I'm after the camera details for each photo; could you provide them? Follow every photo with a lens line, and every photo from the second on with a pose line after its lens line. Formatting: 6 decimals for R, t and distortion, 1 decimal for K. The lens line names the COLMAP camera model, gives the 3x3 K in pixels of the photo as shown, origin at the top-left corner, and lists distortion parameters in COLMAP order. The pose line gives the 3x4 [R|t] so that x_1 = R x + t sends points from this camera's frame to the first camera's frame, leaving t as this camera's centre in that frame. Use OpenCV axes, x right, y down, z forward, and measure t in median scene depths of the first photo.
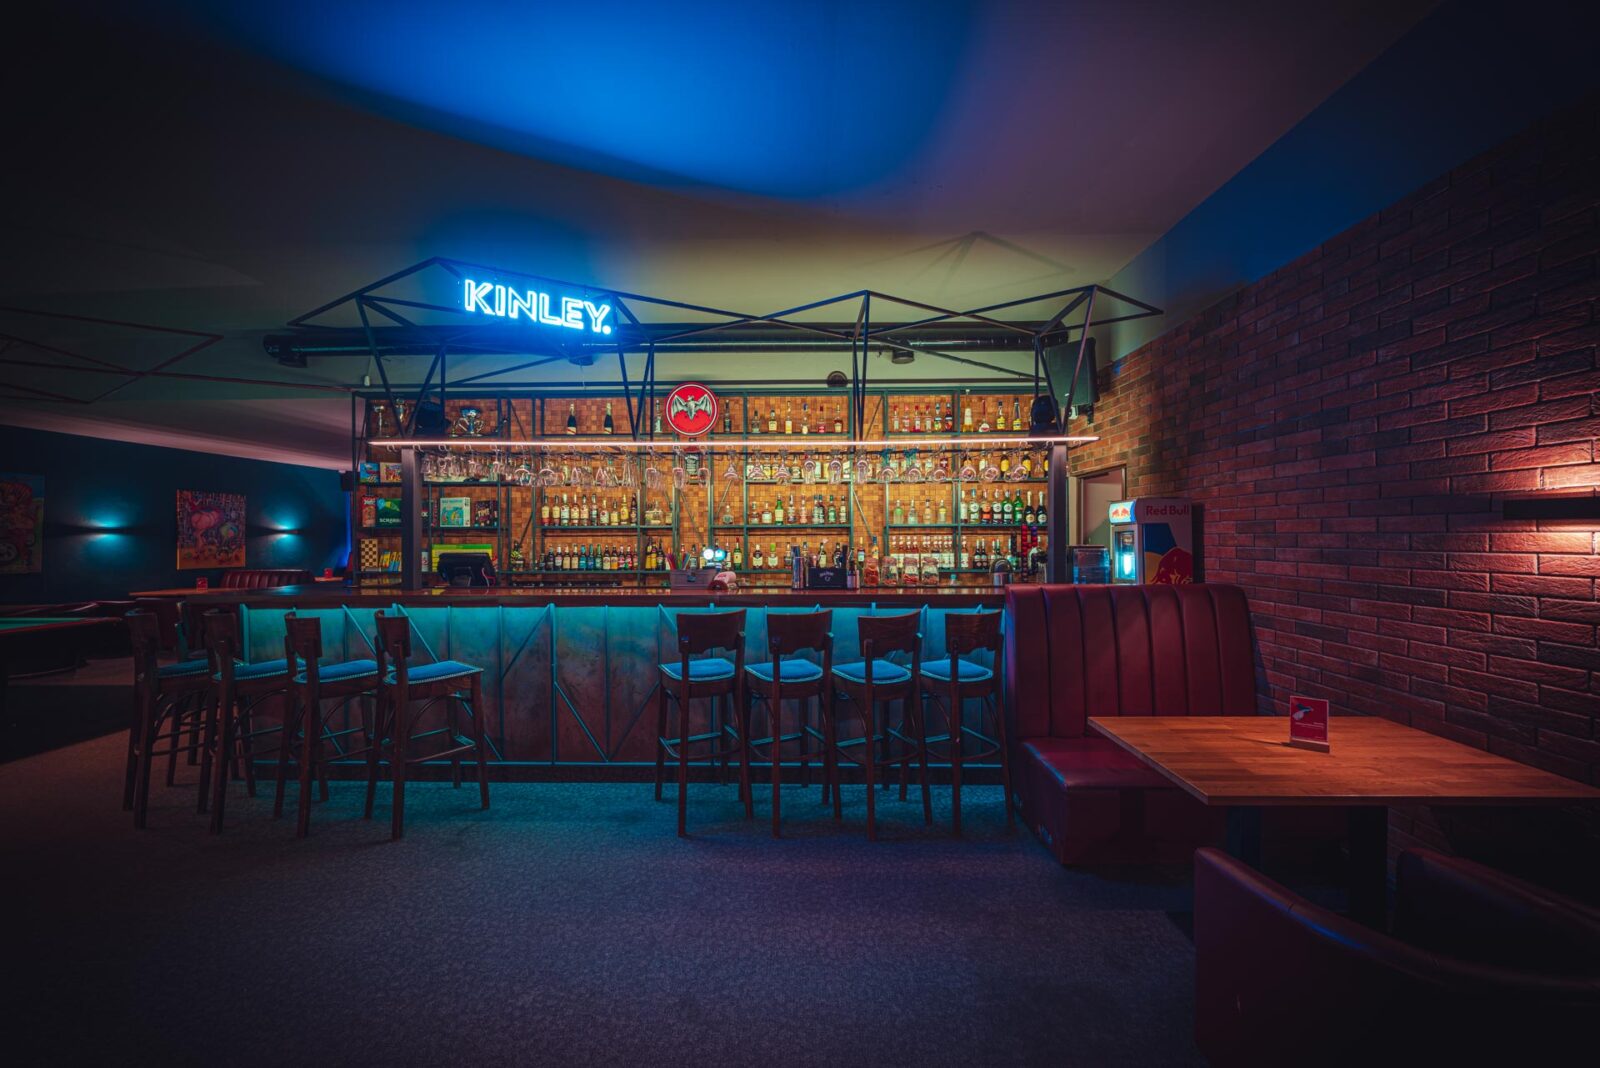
lens RADIAL K [[549.3, 0, 798.8], [0, 549.3, 537.0], [0, 0, 1]] dist [-0.009097, -0.000054]
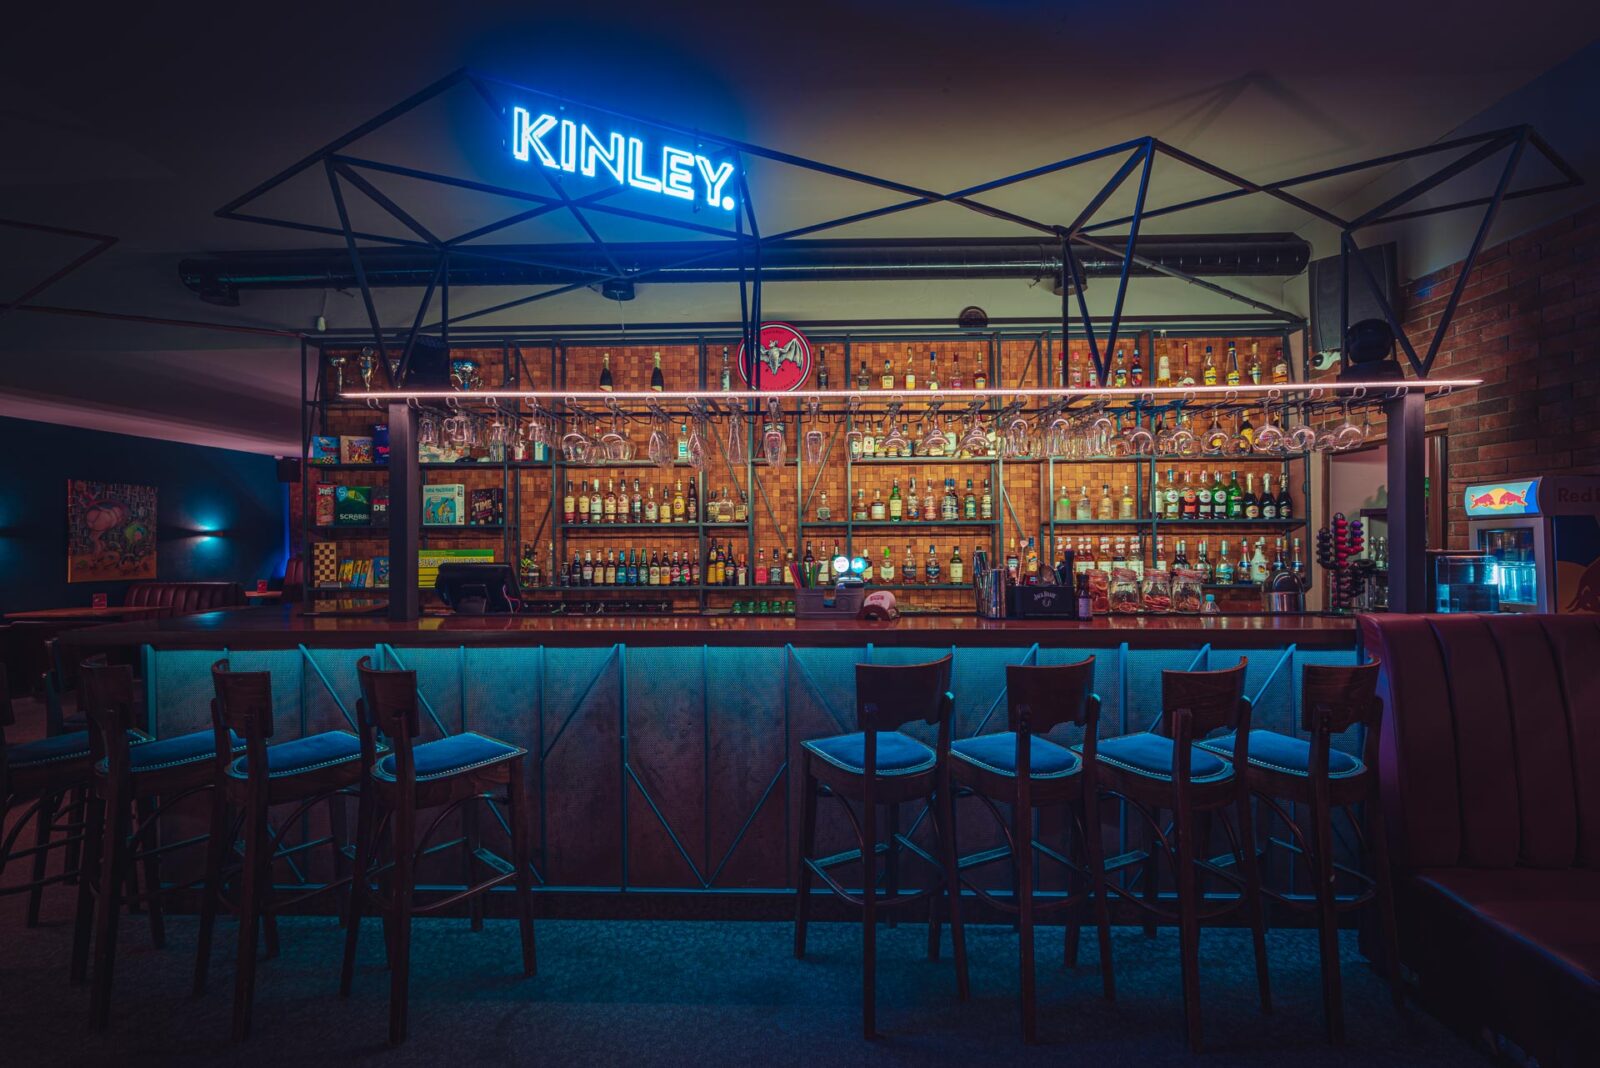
lens RADIAL K [[650.3, 0, 797.5], [0, 650.3, 537.4], [0, 0, 1]] dist [-0.004262, 0.000642]
pose [[0.999870, -0.002038, -0.015967, -0.150430], [0.001996, 0.999995, -0.002635, 0.000407], [0.015972, 0.002603, 0.999869, 0.154746]]
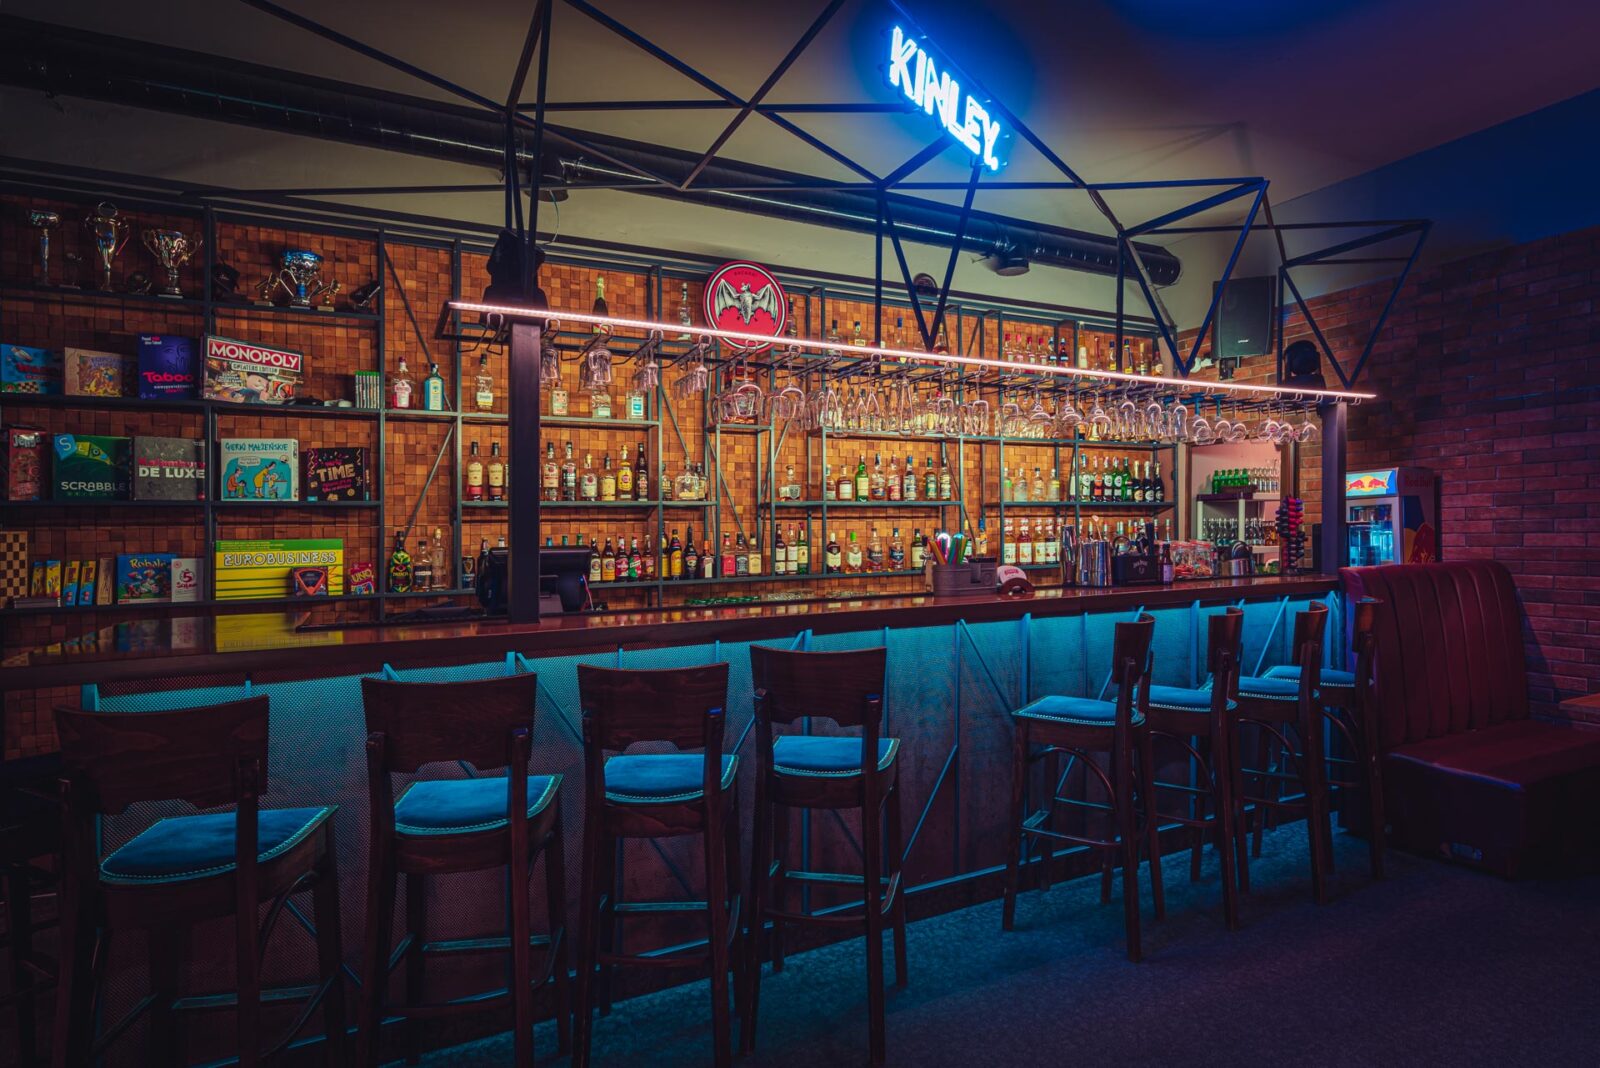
lens RADIAL K [[849.6, 0, 800.7], [0, 849.6, 540.1], [0, 0, 1]] dist [-0.003561, 0.001745]
pose [[0.885181, -0.015118, 0.465000, -0.563998], [0.014627, 0.999882, 0.004664, 0.016880], [-0.465016, 0.002673, 0.885298, 0.156085]]
